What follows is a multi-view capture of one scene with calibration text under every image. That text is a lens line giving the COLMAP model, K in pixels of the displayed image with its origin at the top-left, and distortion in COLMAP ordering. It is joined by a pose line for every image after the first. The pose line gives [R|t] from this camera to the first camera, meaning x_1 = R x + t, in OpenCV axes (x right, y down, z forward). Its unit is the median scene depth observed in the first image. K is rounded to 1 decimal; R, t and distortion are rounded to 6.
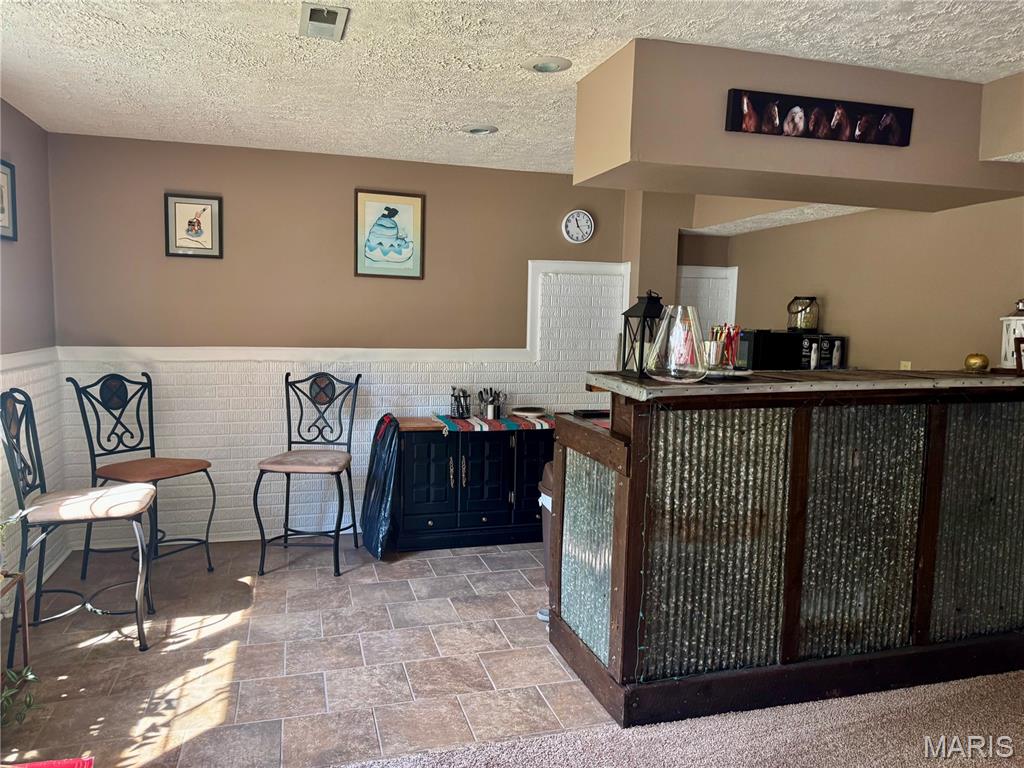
lens RADIAL K [[715.6, 0, 510.1], [0, 715.6, 386.4], [0, 0, 1]] dist [-0.024095, -0.002366]
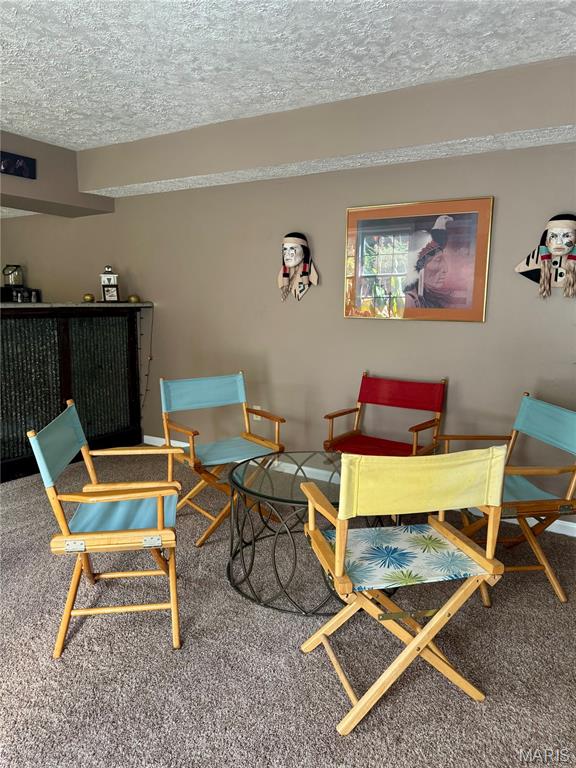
lens RADIAL K [[536.7, 0, 290.0], [0, 536.7, 382.9], [0, 0, 1]] dist [-0.024095, -0.002366]
pose [[0.735037, -0.105252, 0.669808, 0.063625], [0.059192, 0.994067, 0.091249, 0.104024], [-0.675438, -0.027424, 0.736906, -0.493740]]
